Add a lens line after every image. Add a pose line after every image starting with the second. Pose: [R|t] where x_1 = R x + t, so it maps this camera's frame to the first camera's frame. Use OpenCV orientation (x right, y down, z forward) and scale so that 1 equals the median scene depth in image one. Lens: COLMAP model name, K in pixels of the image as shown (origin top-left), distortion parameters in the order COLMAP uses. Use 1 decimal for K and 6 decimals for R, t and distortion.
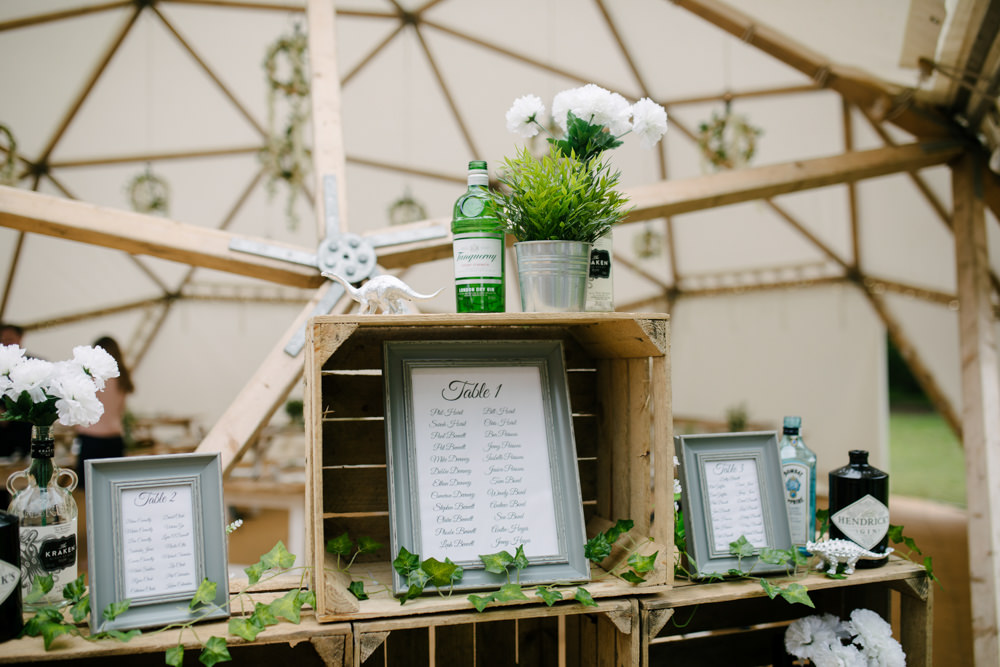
lens RADIAL K [[1014.4, 0, 494.3], [0, 1014.4, 334.0], [0, 0, 1]] dist [-0.015622, 0.000000]
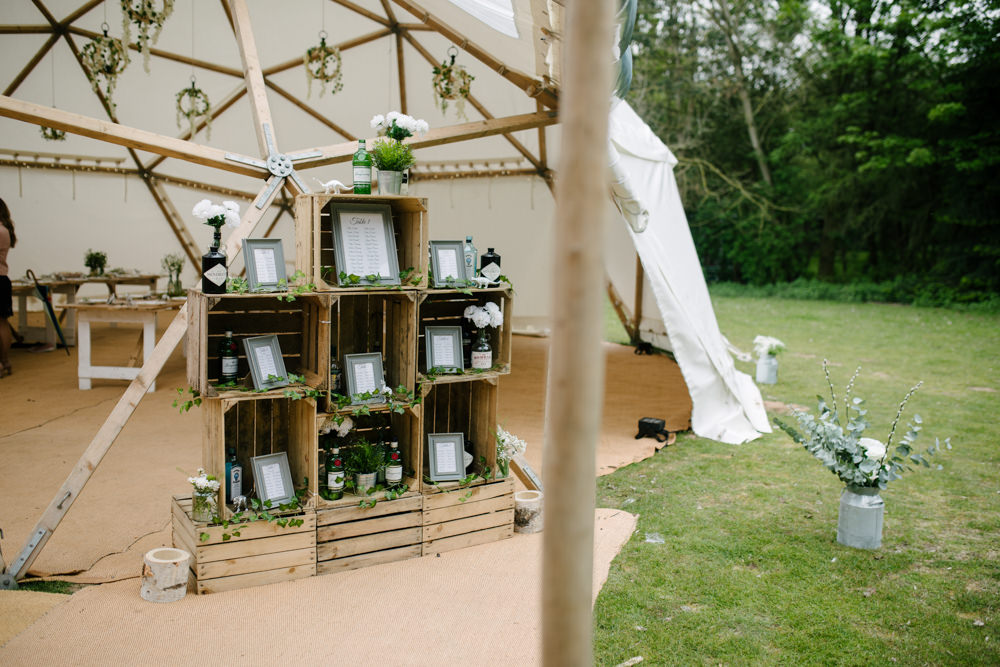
lens RADIAL K [[1014.4, 0, 497.2], [0, 1014.4, 335.0], [0, 0, 1]] dist [-0.015622, 0.000000]
pose [[0.962496, 0.000540, 0.271294, -0.416924], [-0.033832, 0.992431, 0.118054, 0.022423], [-0.269176, -0.122805, 0.955229, -1.845818]]
